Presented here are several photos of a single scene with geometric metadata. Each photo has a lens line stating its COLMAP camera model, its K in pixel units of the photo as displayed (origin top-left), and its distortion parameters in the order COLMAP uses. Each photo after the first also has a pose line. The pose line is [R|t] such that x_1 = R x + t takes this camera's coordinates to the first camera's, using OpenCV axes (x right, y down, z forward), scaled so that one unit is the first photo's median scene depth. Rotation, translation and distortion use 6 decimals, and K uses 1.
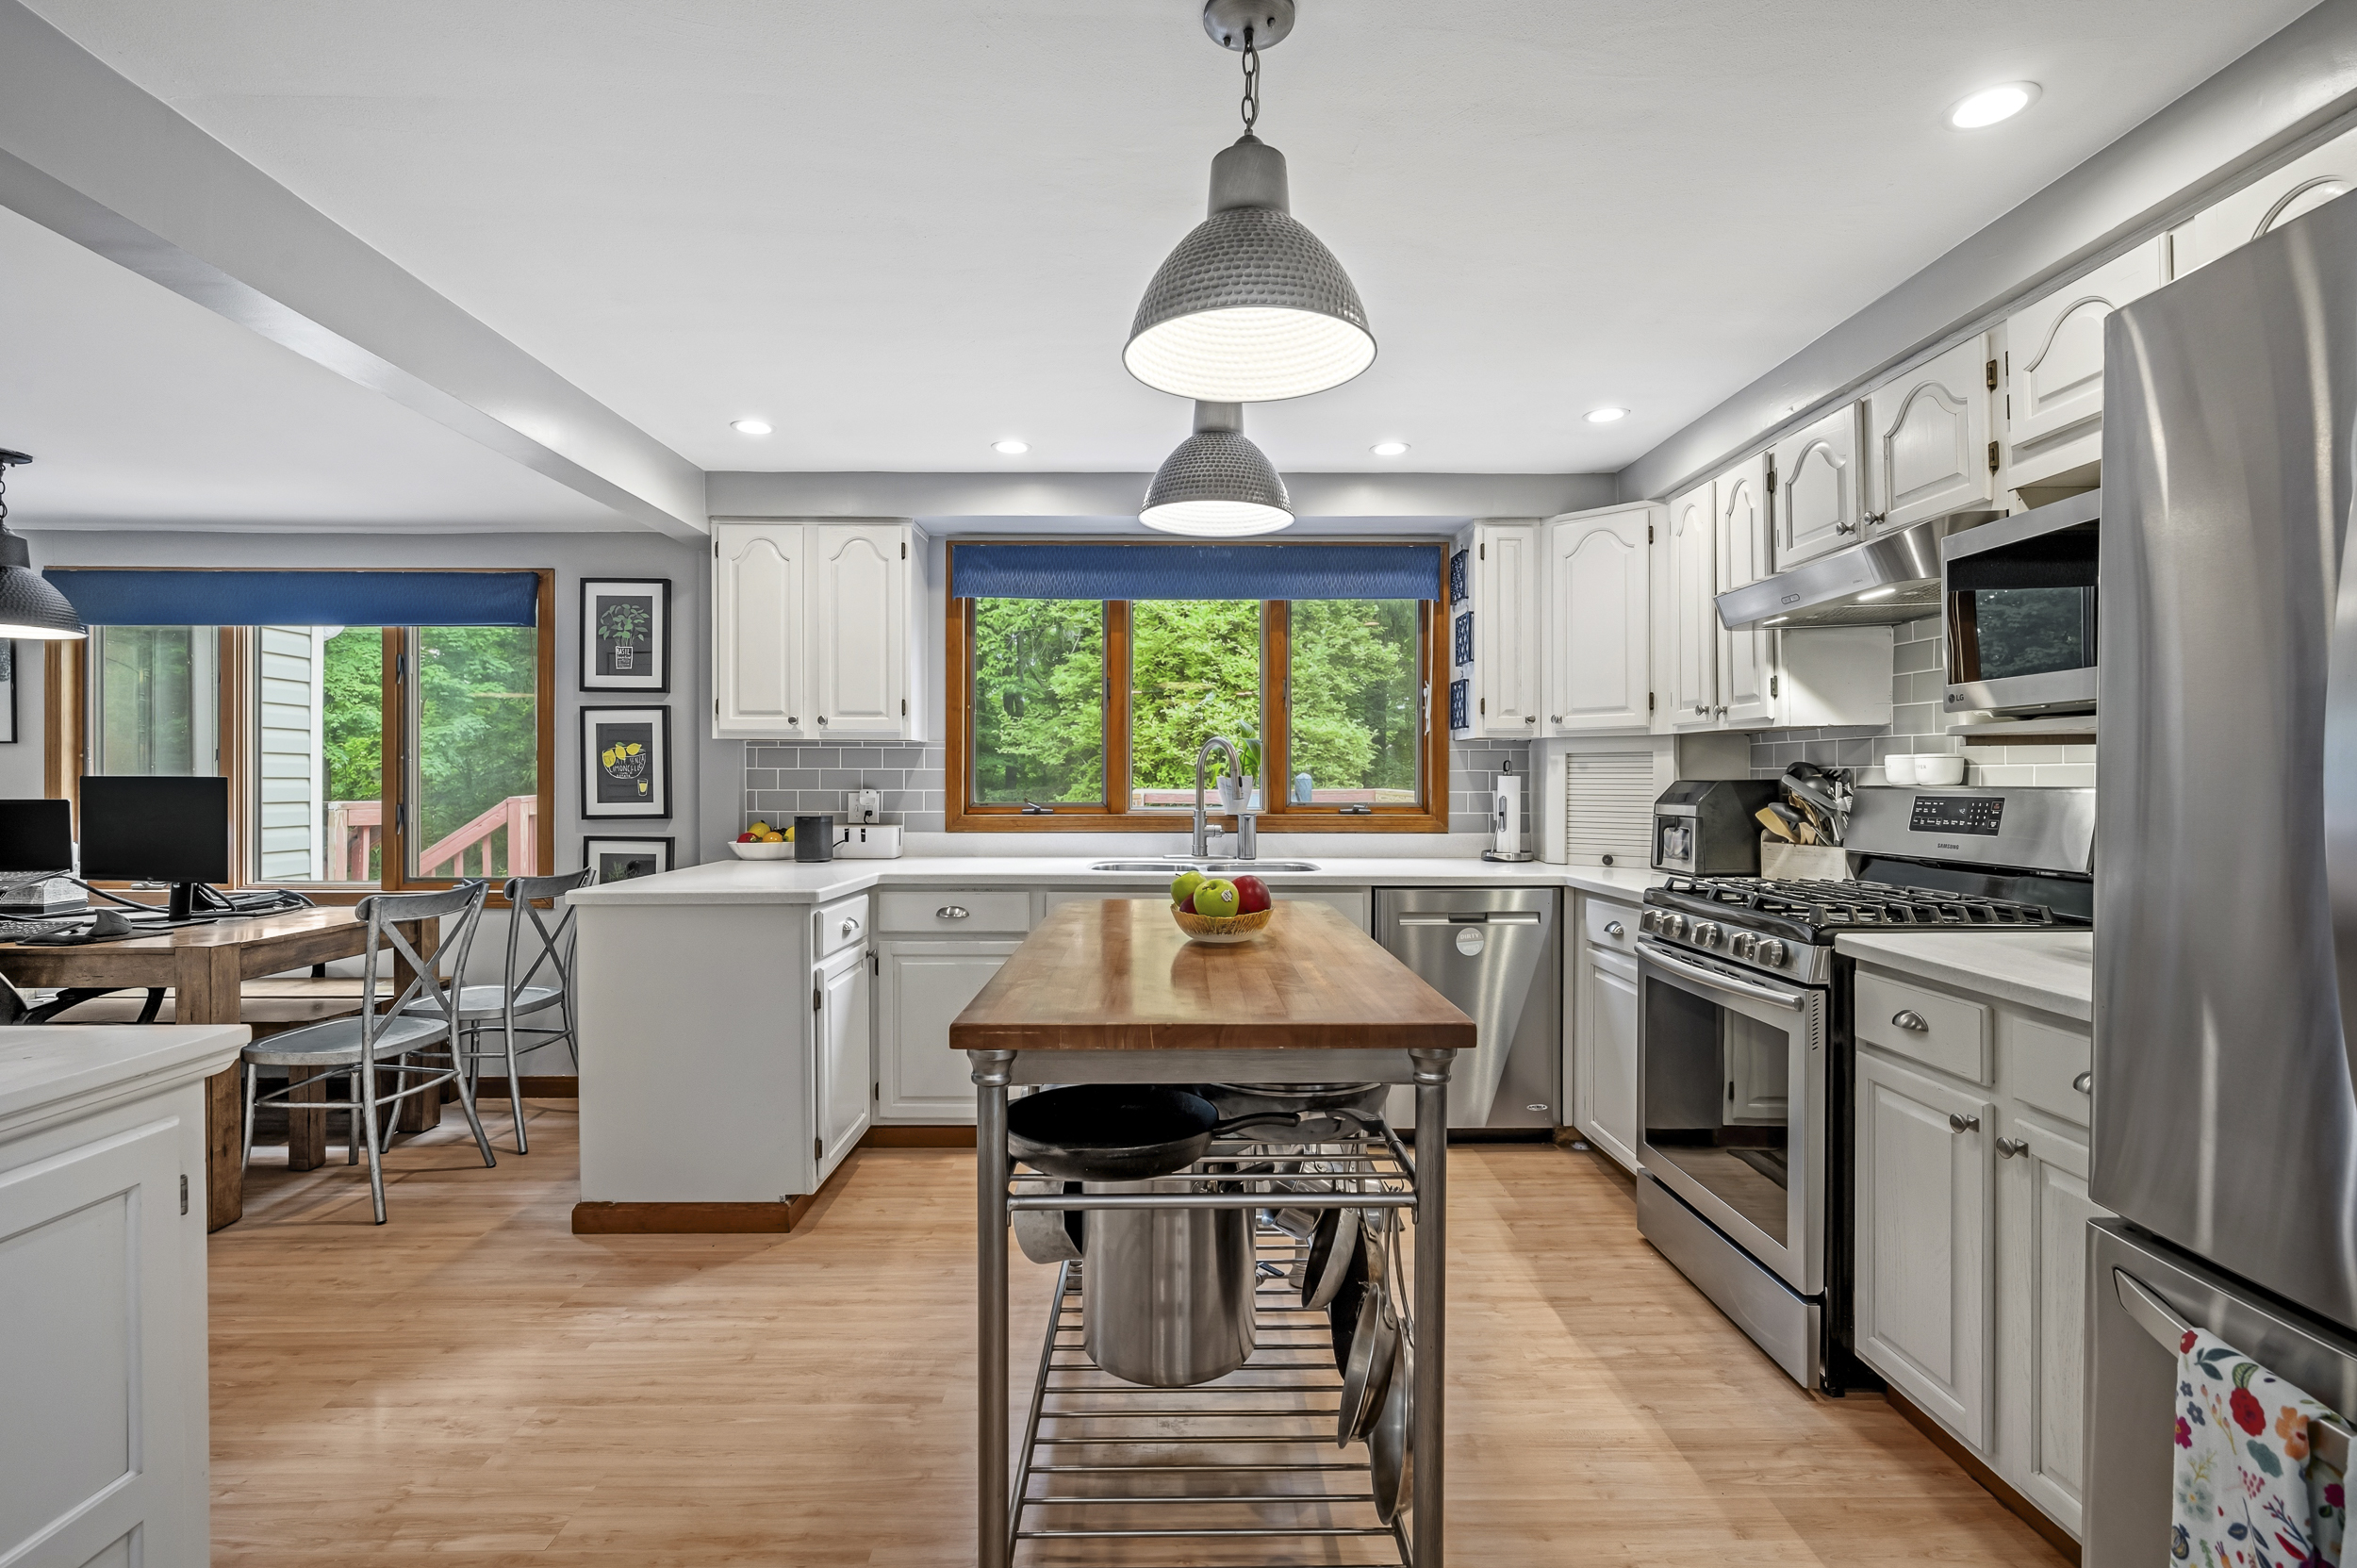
lens RADIAL K [[1092.5, 0, 1178.5], [0, 1092.5, 784.0], [0, 0, 1]] dist [0.000510, -0.000291]
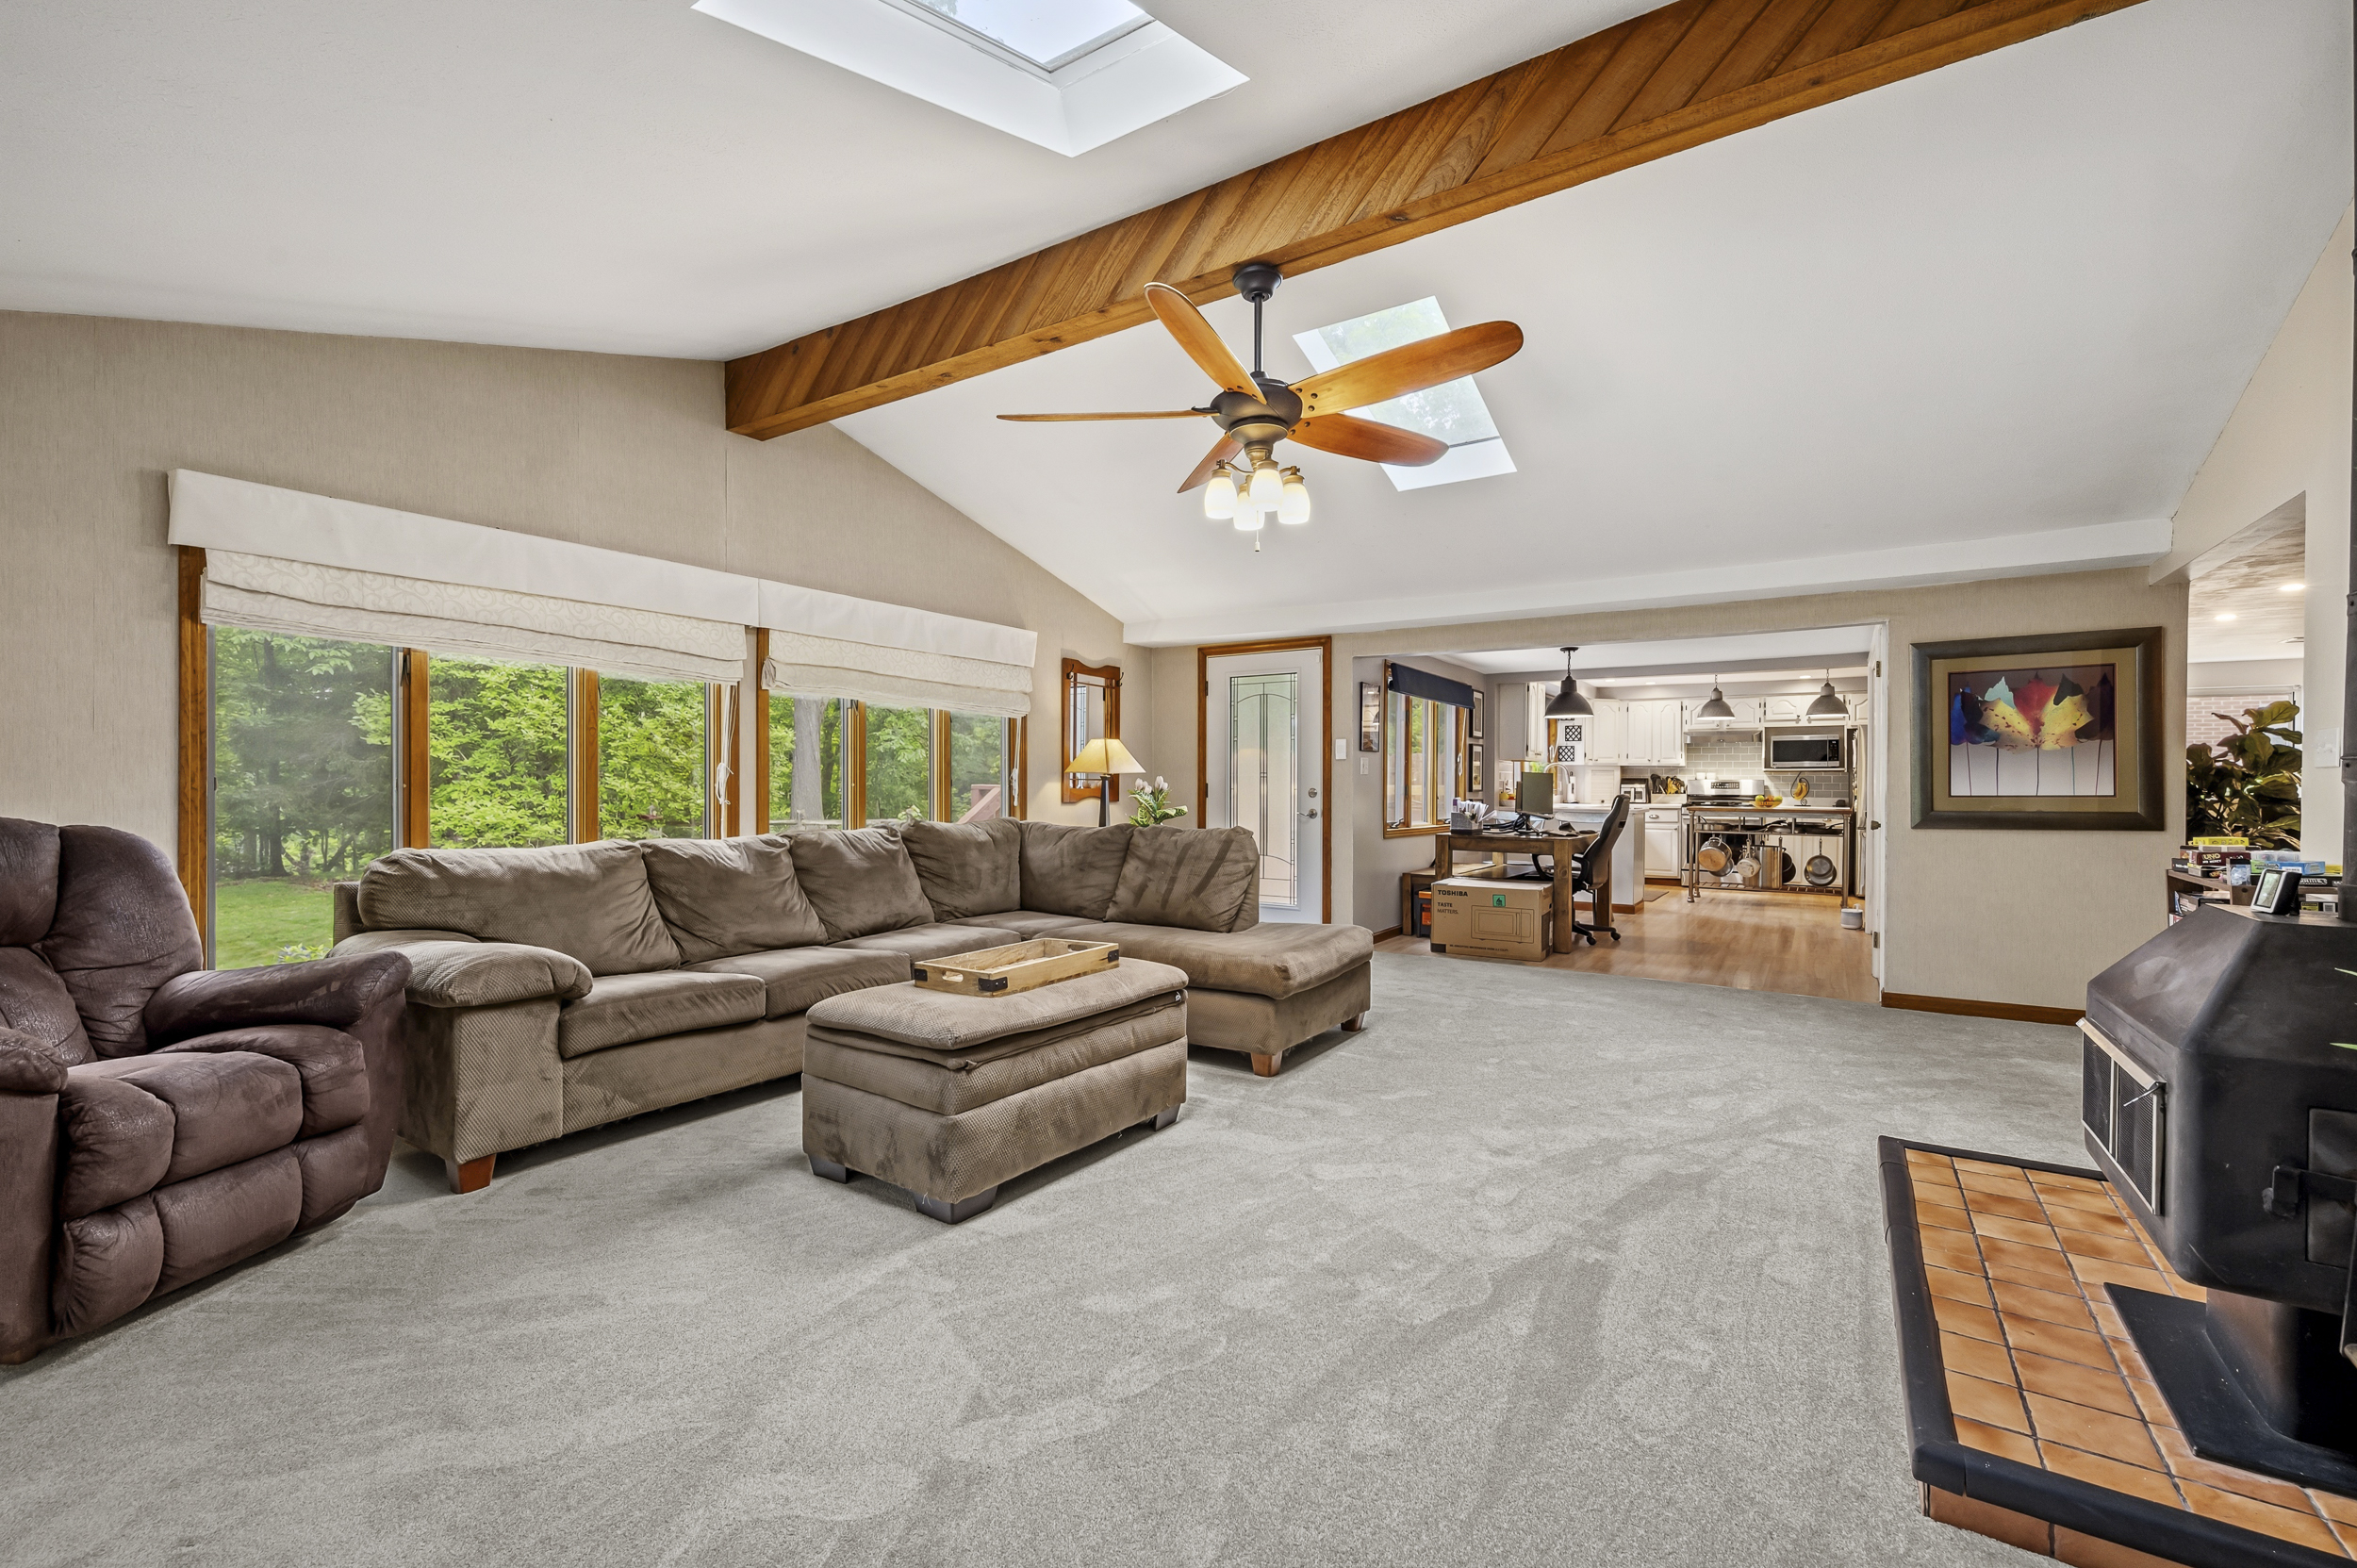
lens RADIAL K [[1010.0, 0, 1177.1], [0, 1010.0, 787.0], [0, 0, 1]] dist [0.007349, 0.000190]
pose [[0.552365, -0.000355, 0.833602, -2.912251], [-0.001283, 0.999998, 0.001276, 0.021352], [-0.833601, -0.001774, 0.552364, 0.353289]]
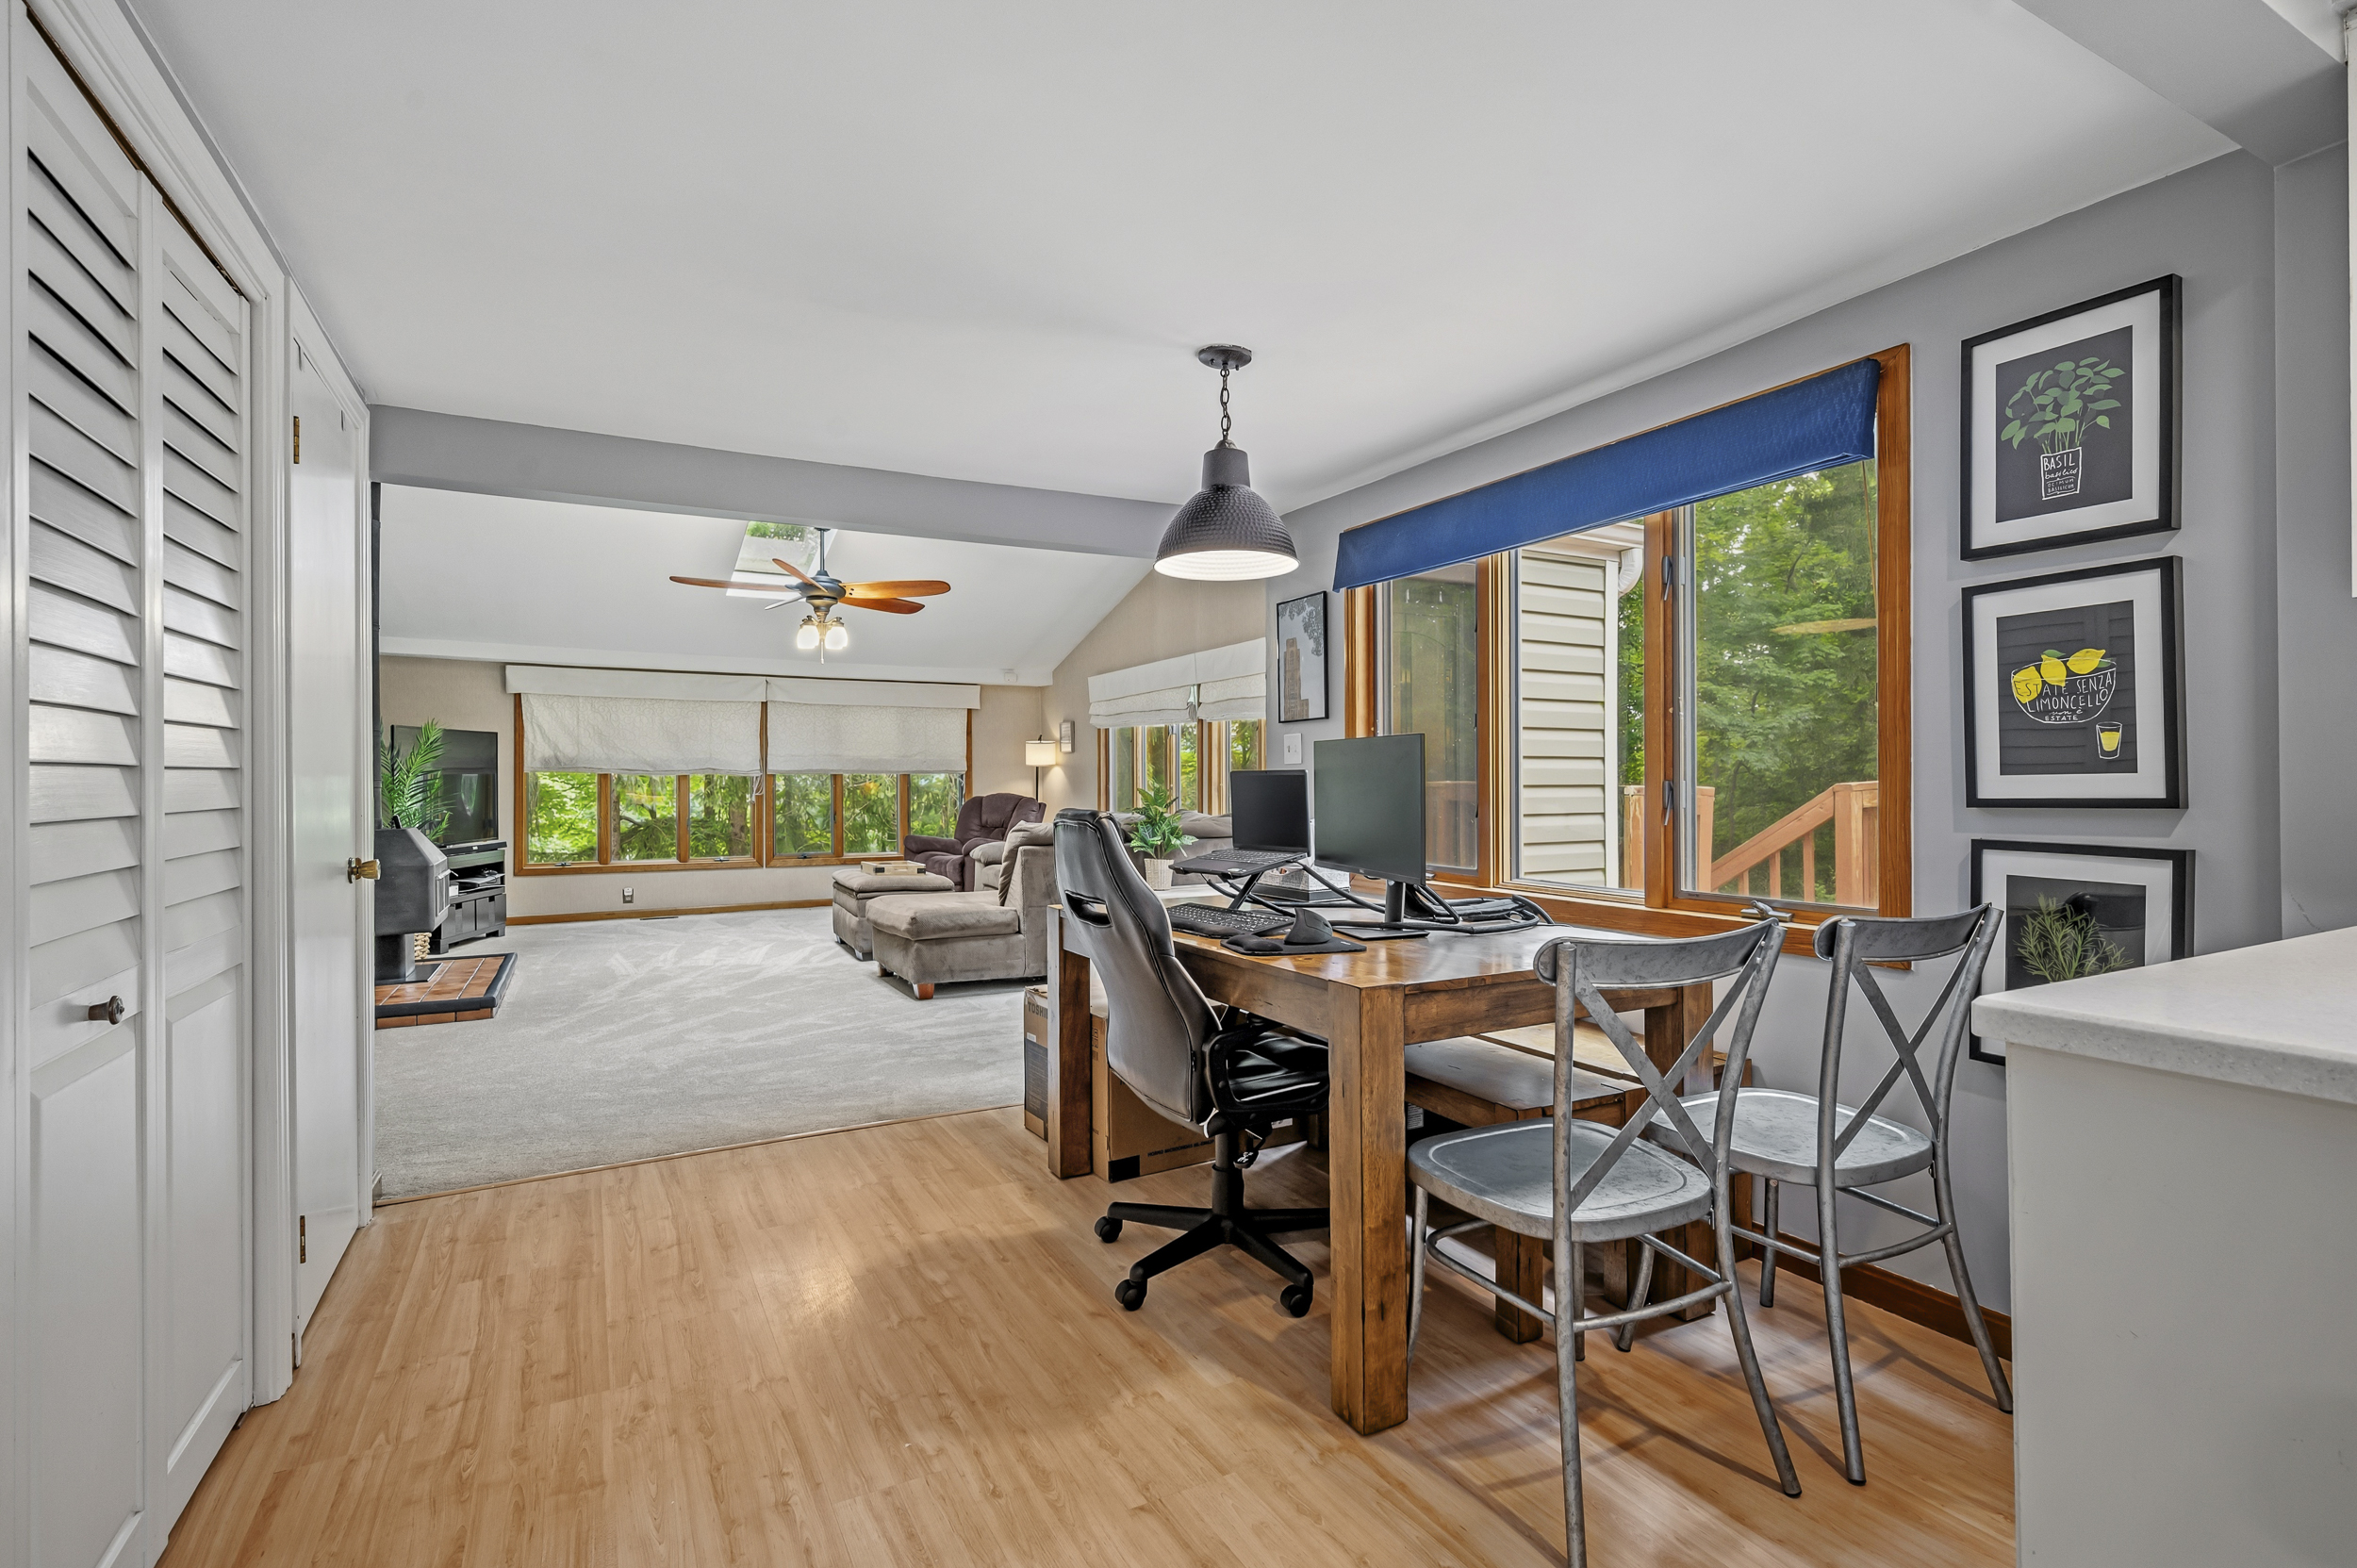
lens RADIAL K [[1101.3, 0, 1179.5], [0, 1101.3, 780.2], [0, 0, 1]] dist [0.004084, -0.000031]
pose [[0.461605, -0.005493, -0.887069, -0.273339], [0.003304, 0.999985, -0.004473, 0.022393], [0.887080, -0.000866, 0.461616, 0.459474]]
